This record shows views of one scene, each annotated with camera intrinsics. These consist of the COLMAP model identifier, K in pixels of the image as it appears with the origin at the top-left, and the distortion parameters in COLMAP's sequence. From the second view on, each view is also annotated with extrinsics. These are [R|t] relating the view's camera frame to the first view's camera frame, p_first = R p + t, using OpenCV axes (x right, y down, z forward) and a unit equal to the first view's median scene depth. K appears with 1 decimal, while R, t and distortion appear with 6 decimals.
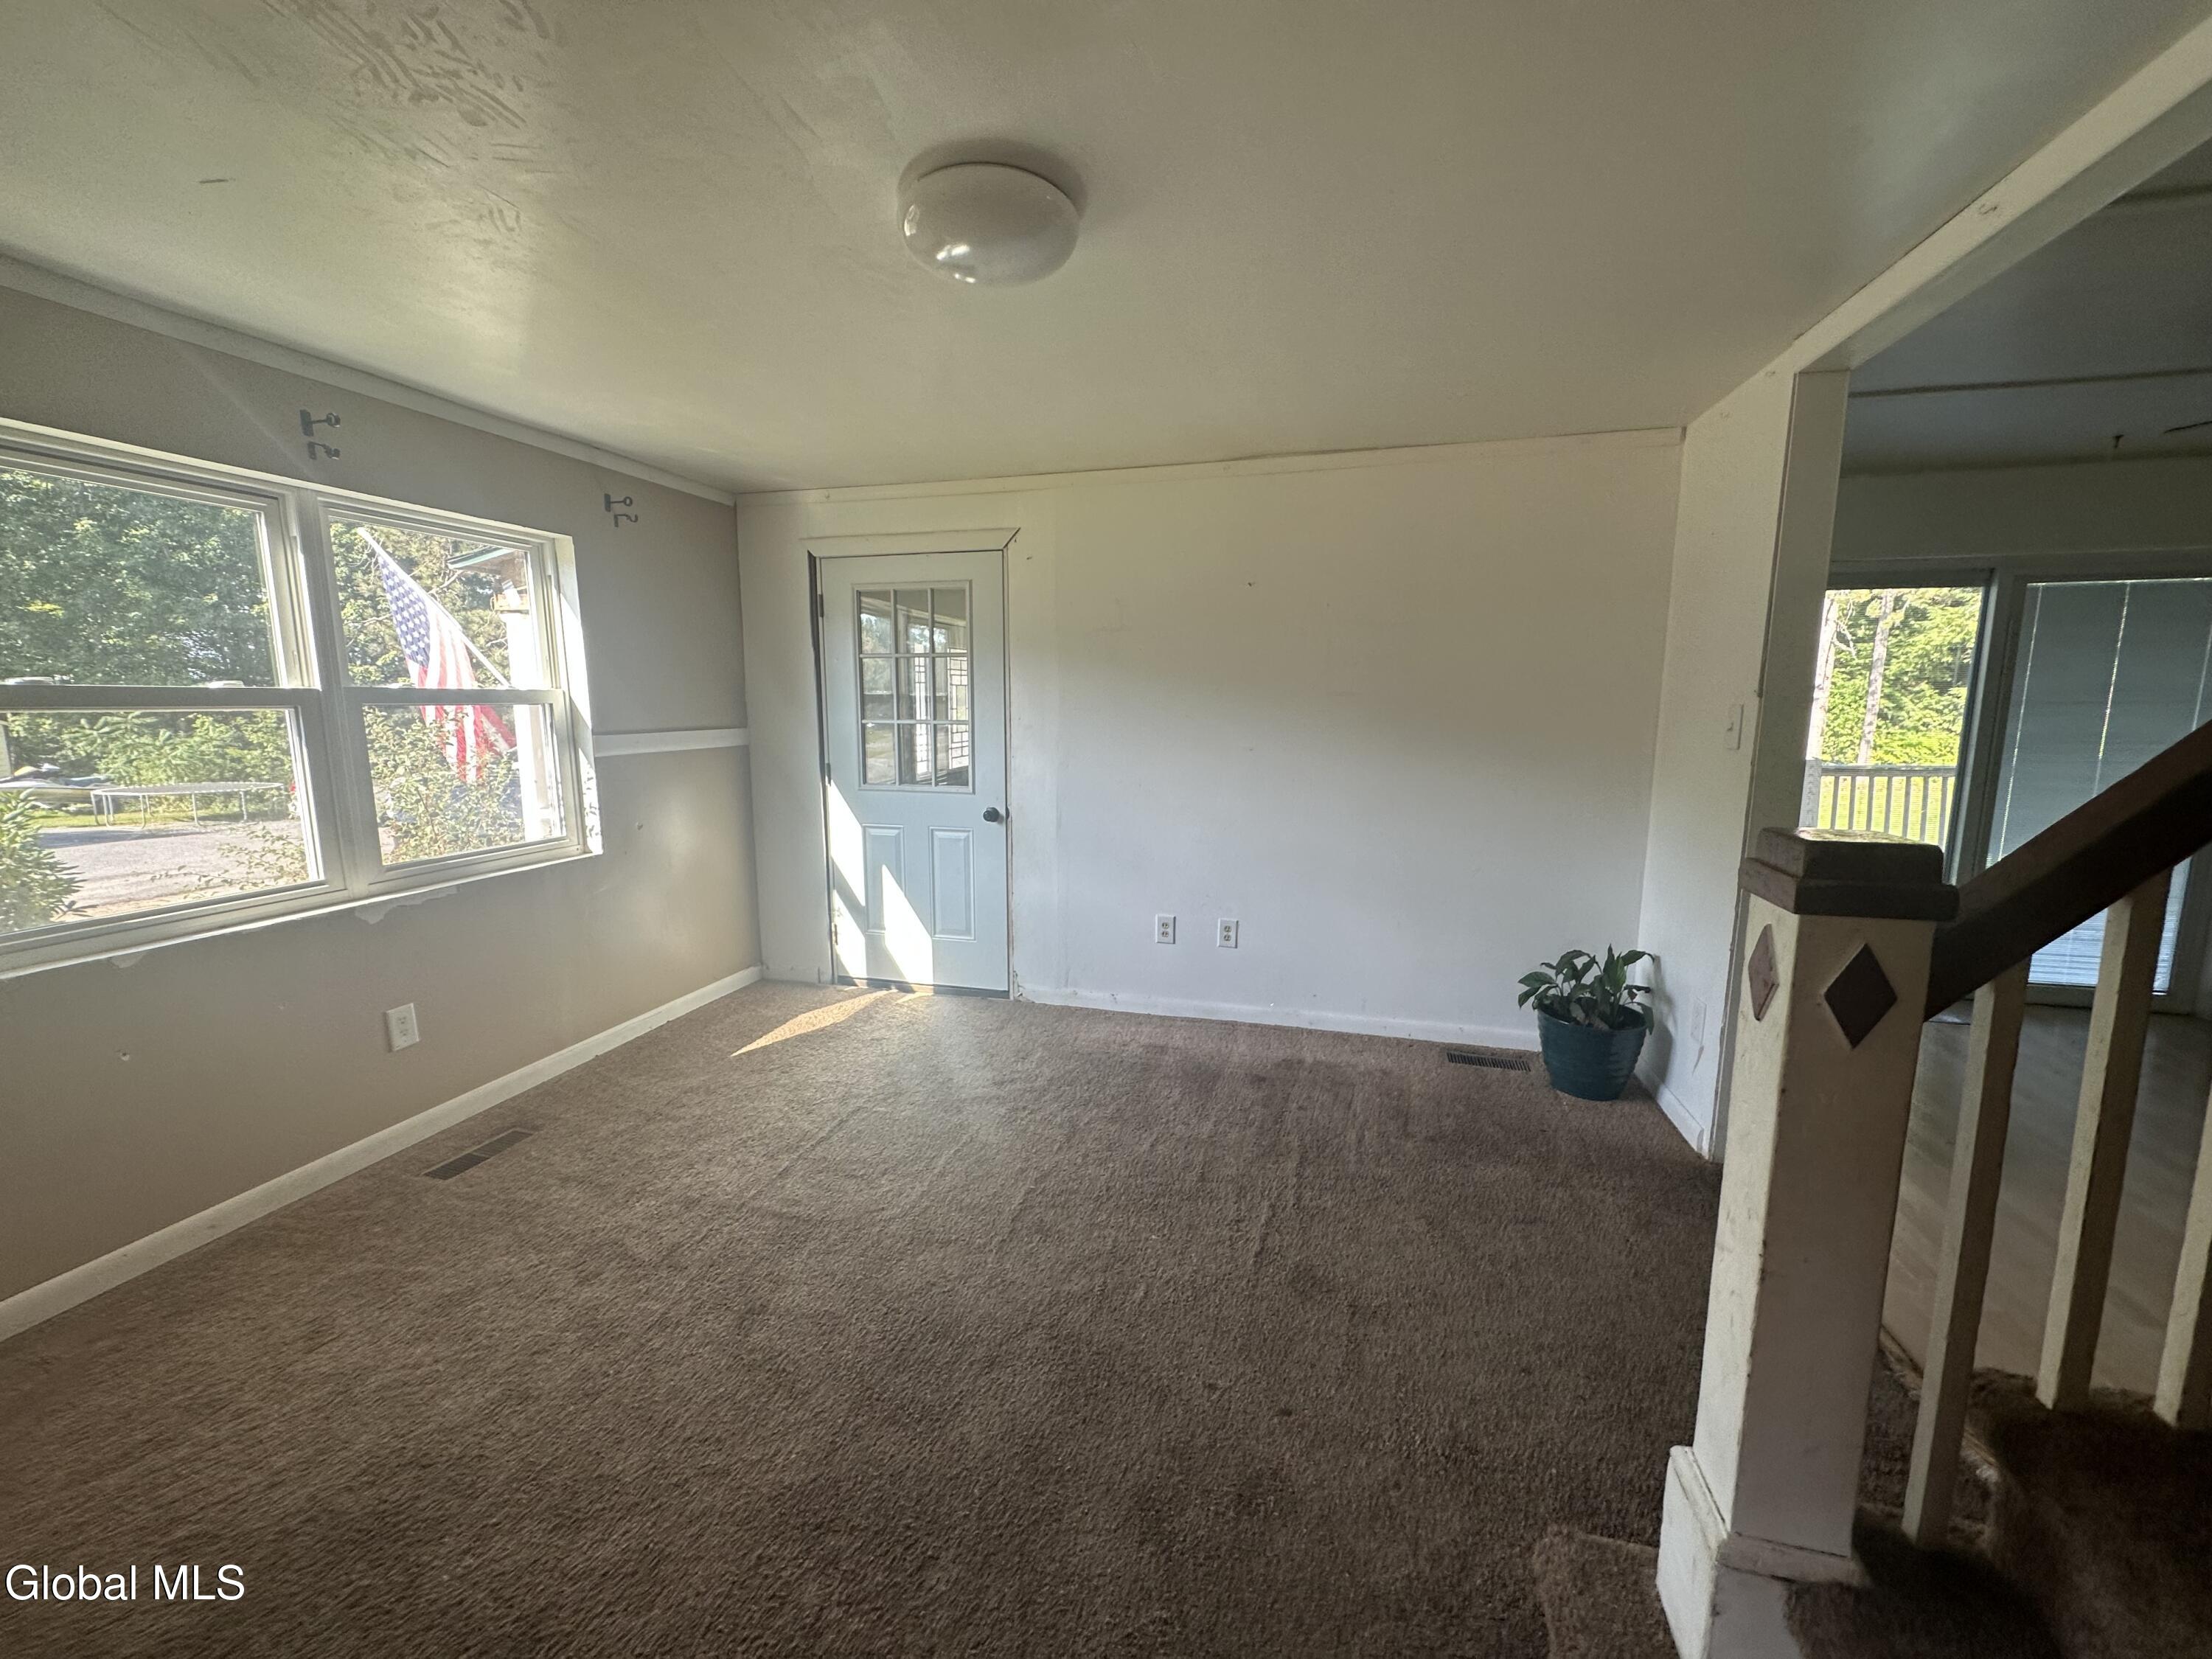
lens RADIAL K [[877.6, 0, 1106.0], [0, 877.6, 829.5], [0, 0, 1]] dist [-0.001490, 0.000563]
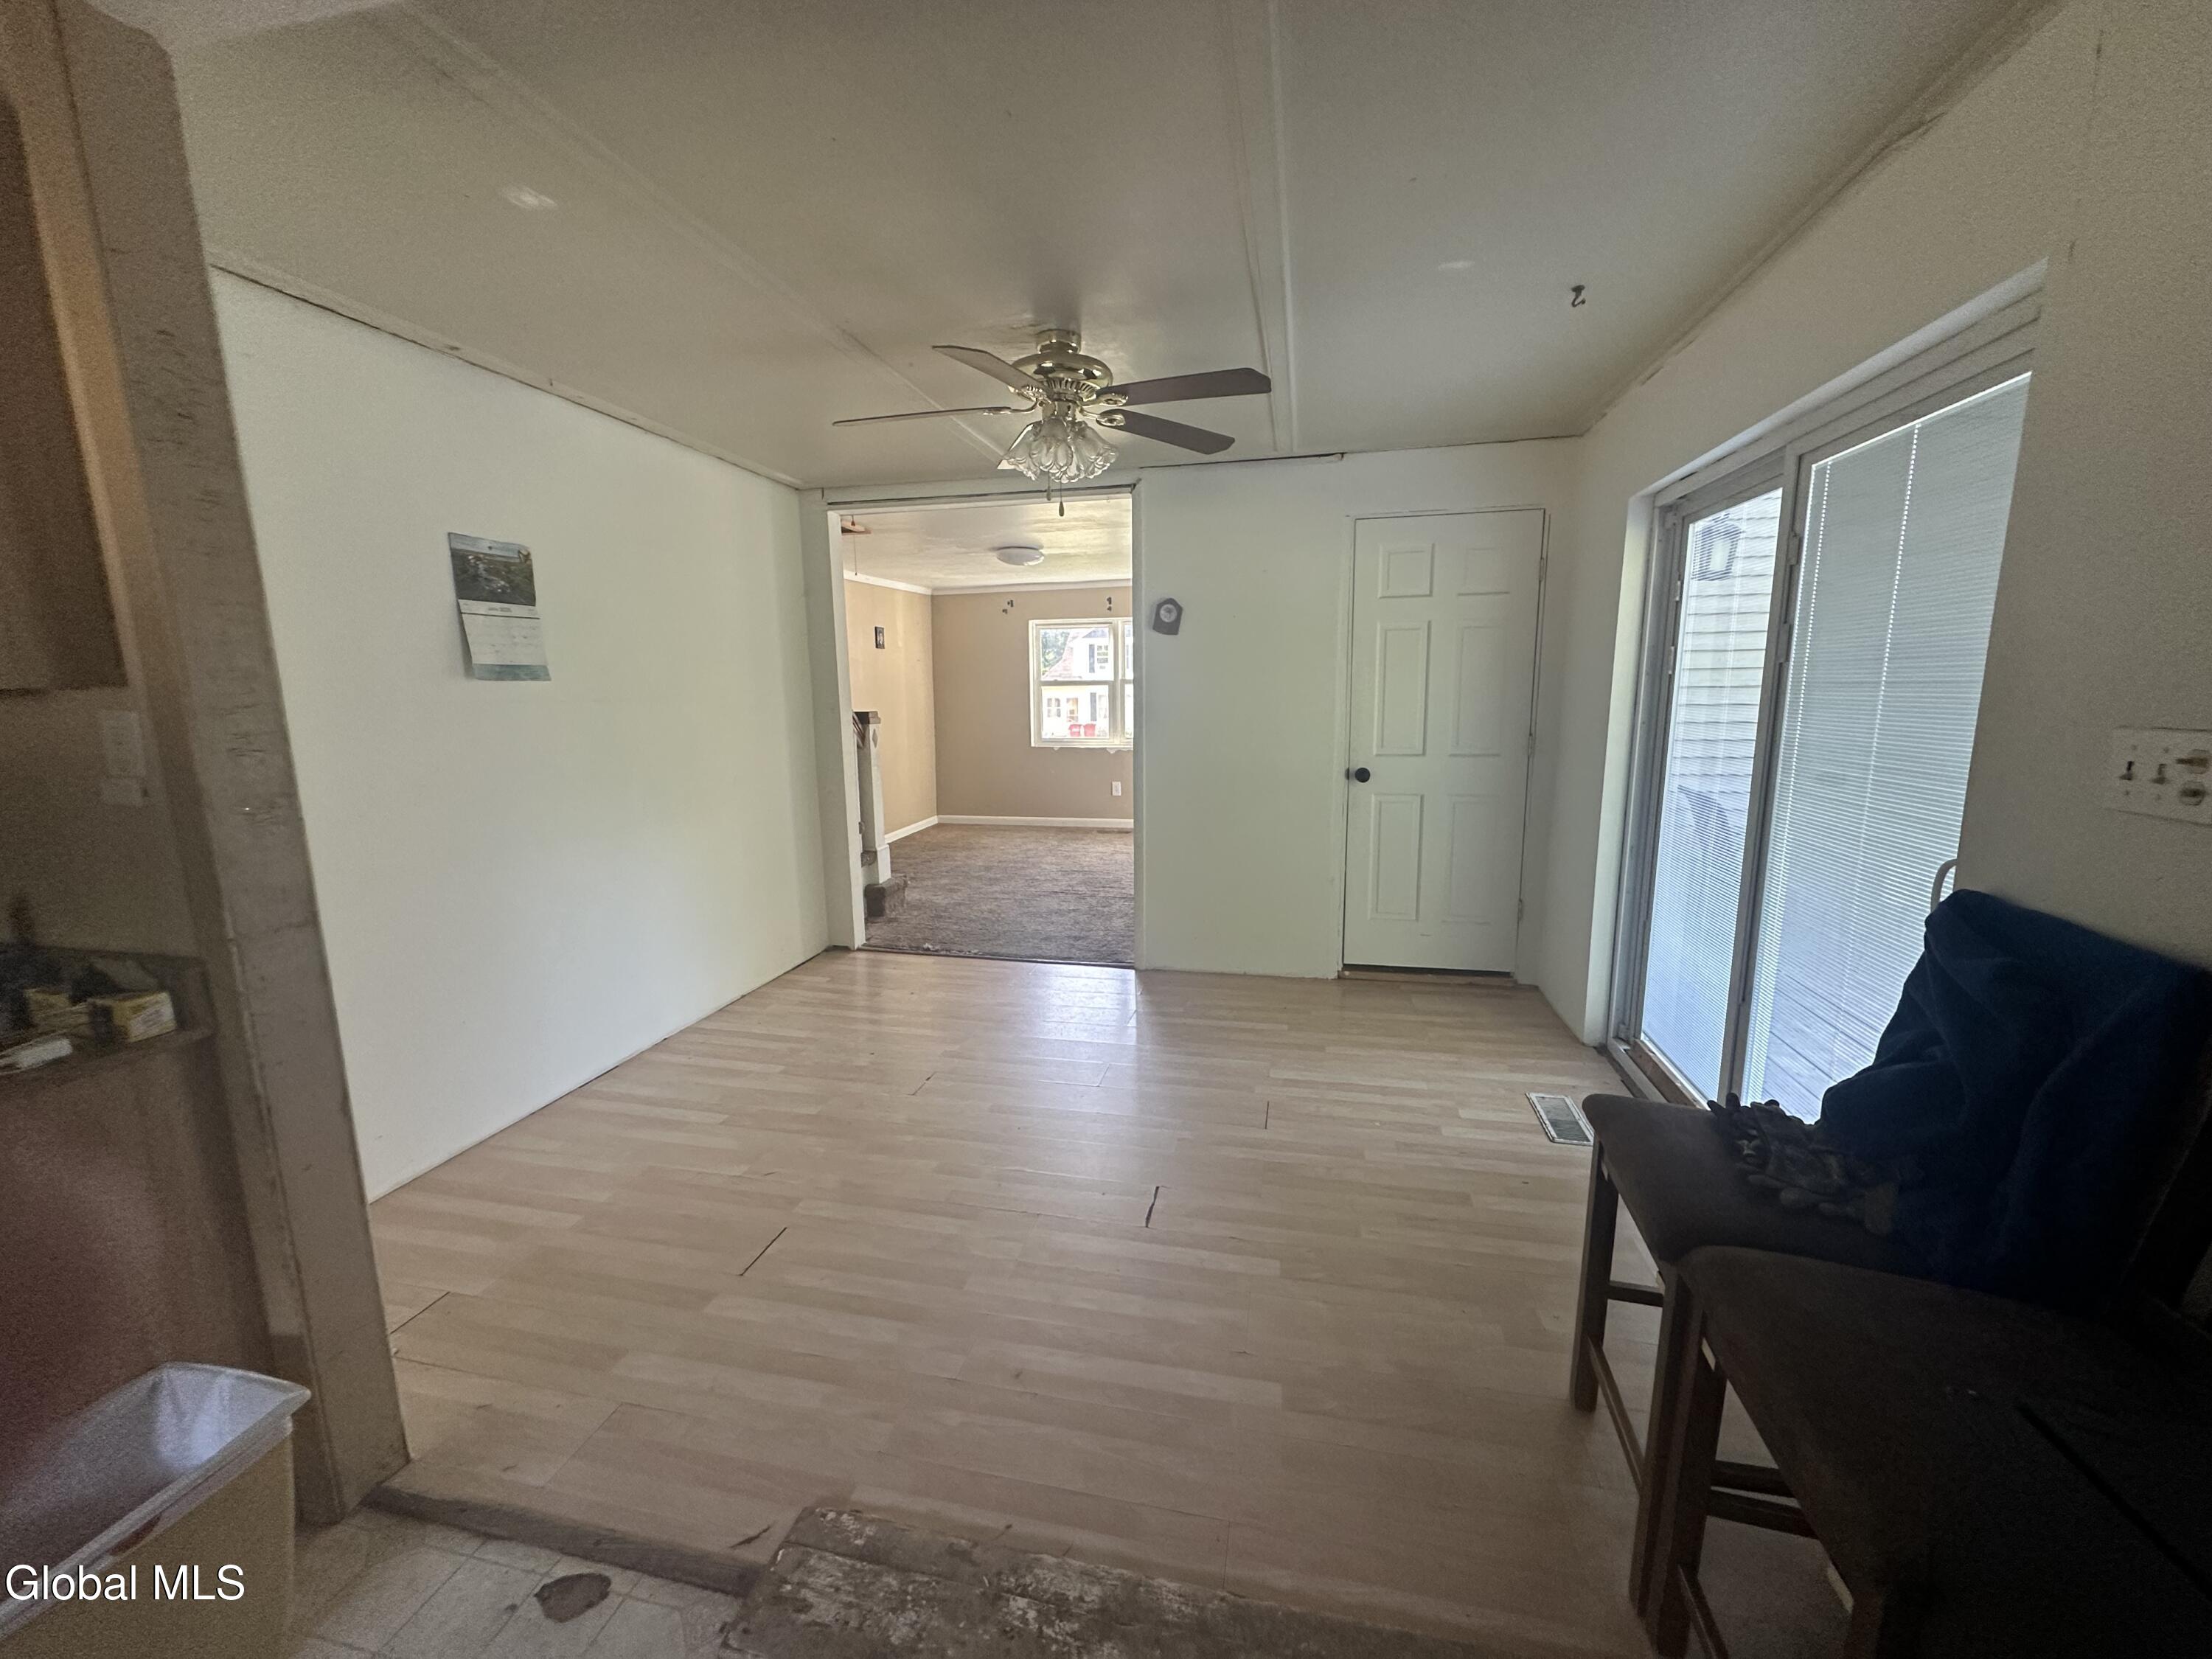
lens RADIAL K [[877.6, 0, 1106.0], [0, 877.6, 829.5], [0, 0, 1]] dist [-0.001490, 0.000563]
pose [[0.039923, 0.164341, -0.985595, 0.279574], [-0.132673, 0.978520, 0.157787, -0.015173], [0.990355, 0.124463, 0.060869, 0.098343]]
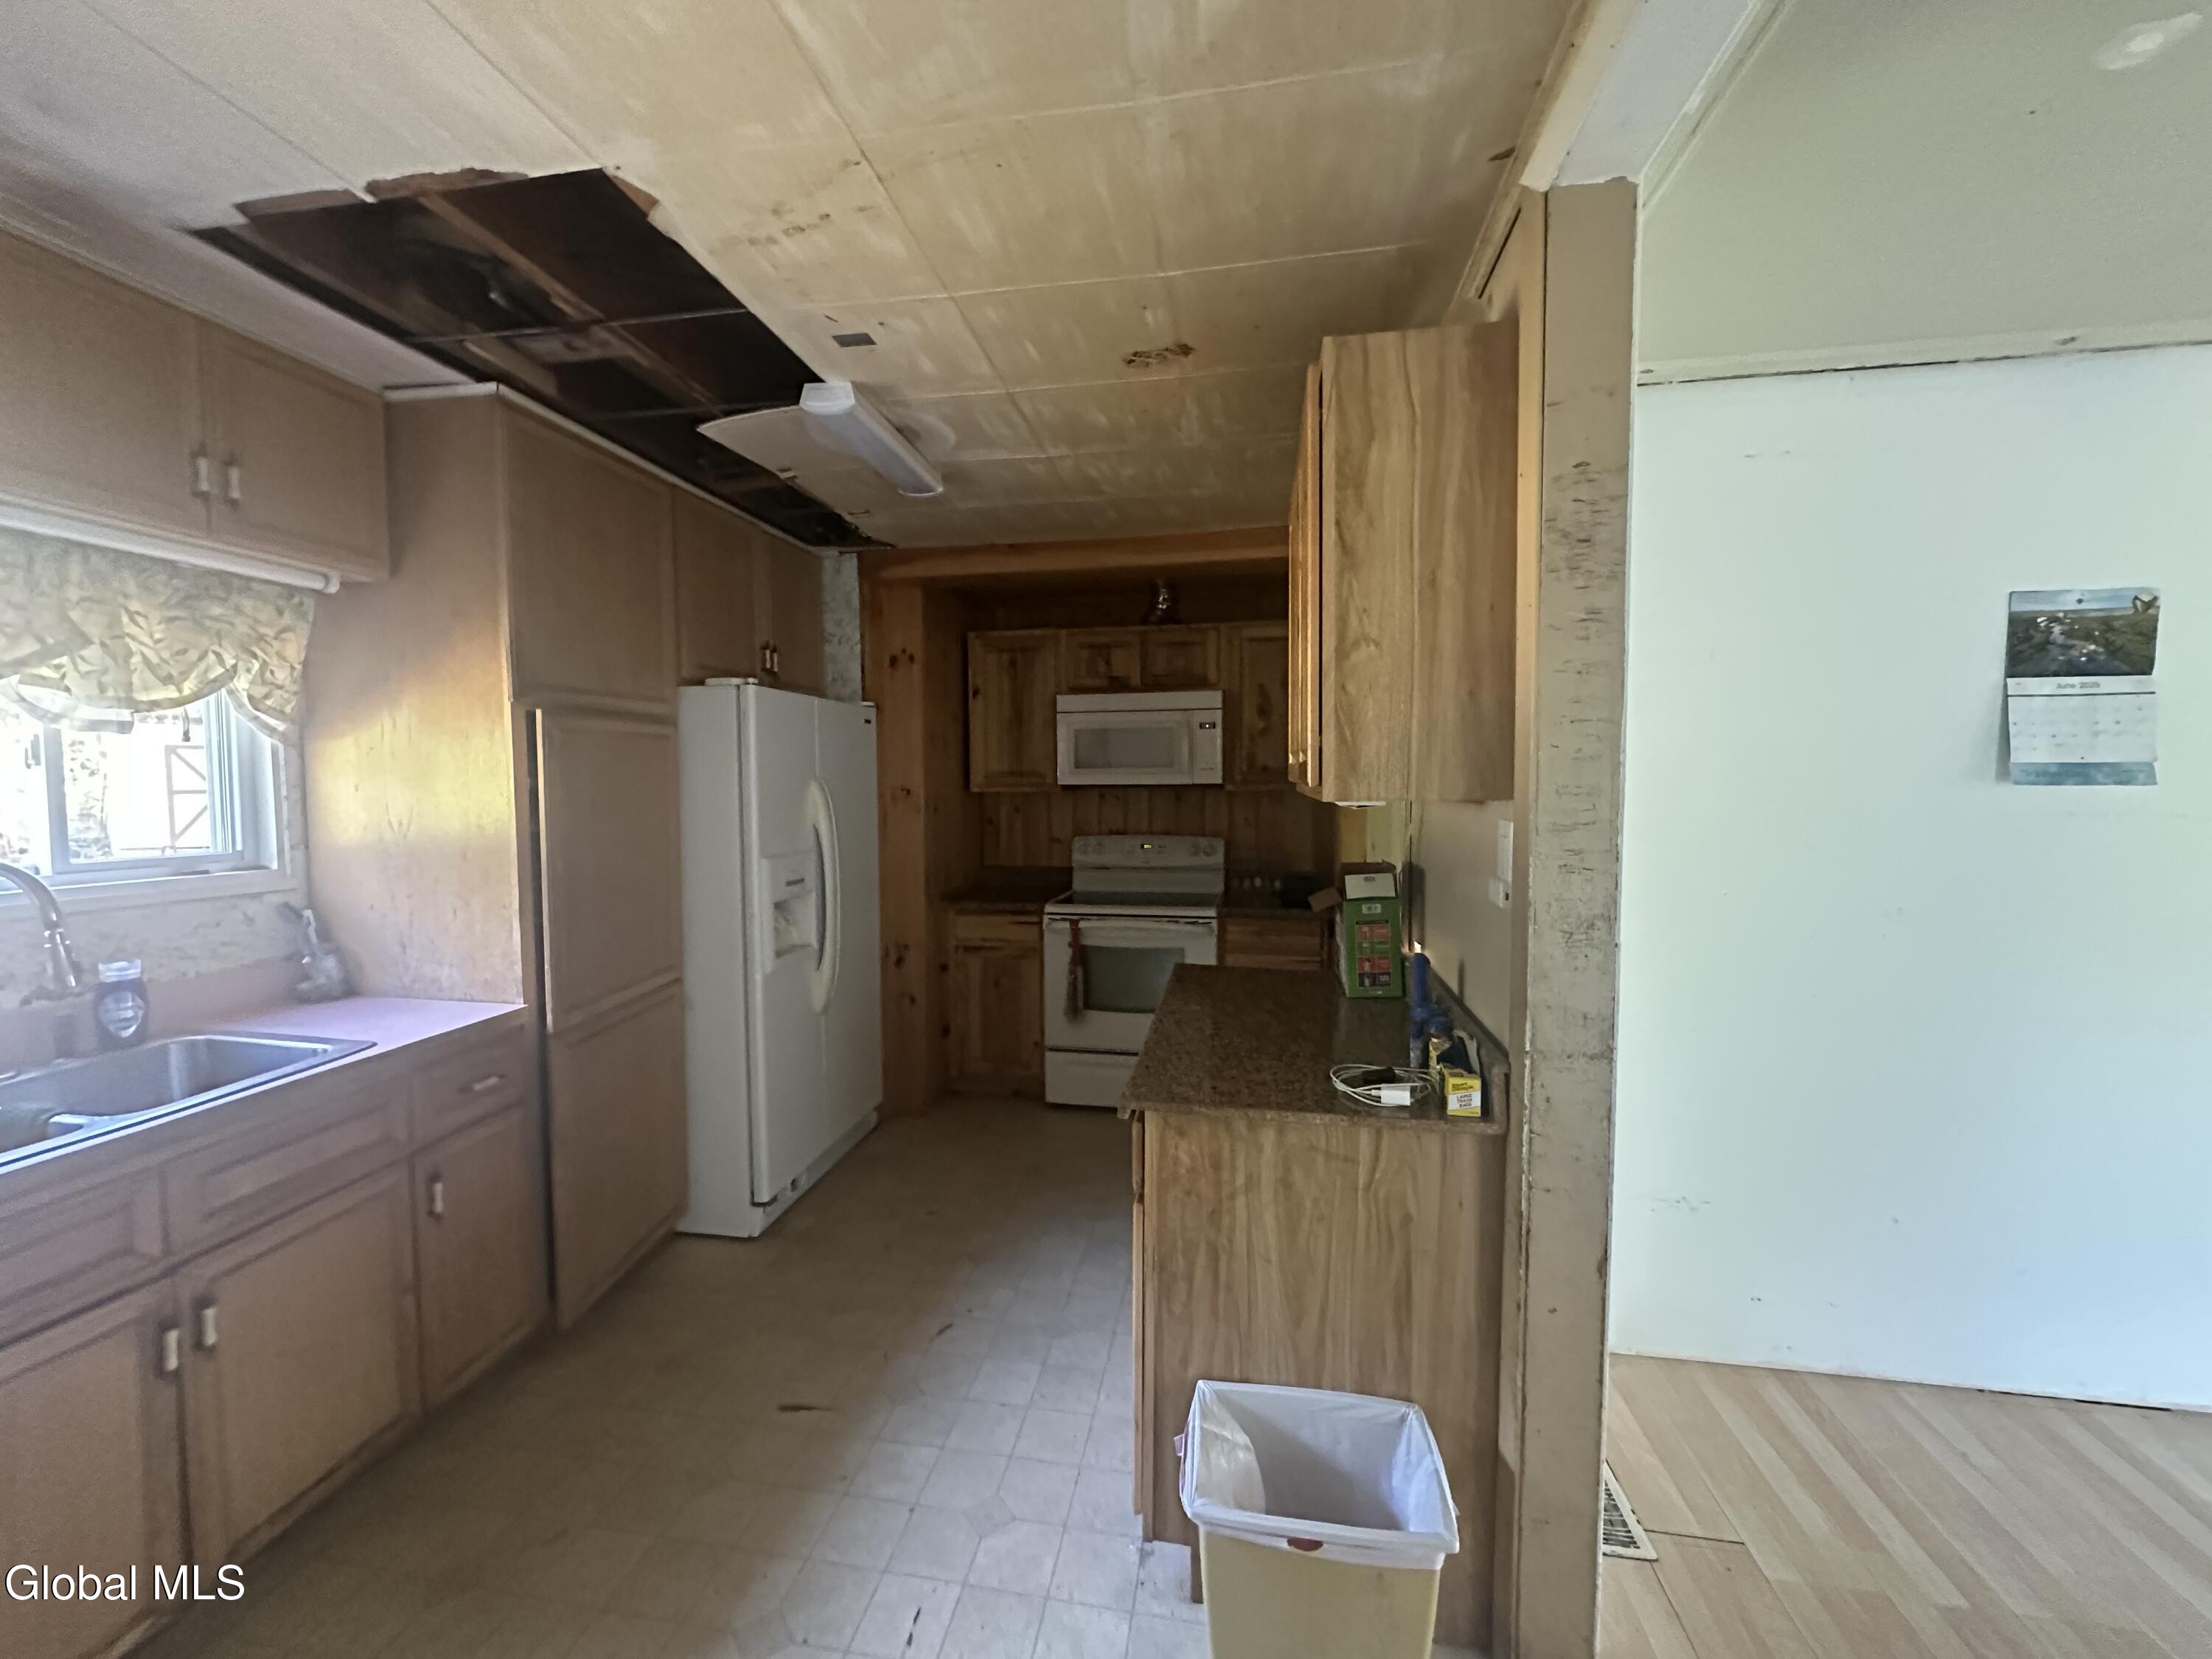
lens RADIAL K [[877.6, 0, 1106.0], [0, 877.6, 829.5], [0, 0, 1]] dist [-0.001490, 0.000563]
pose [[-0.995955, 0.006357, -0.089633, 0.253322], [-0.011916, 0.979342, 0.201860, -0.017163], [0.089065, 0.202111, -0.975304, 0.096763]]
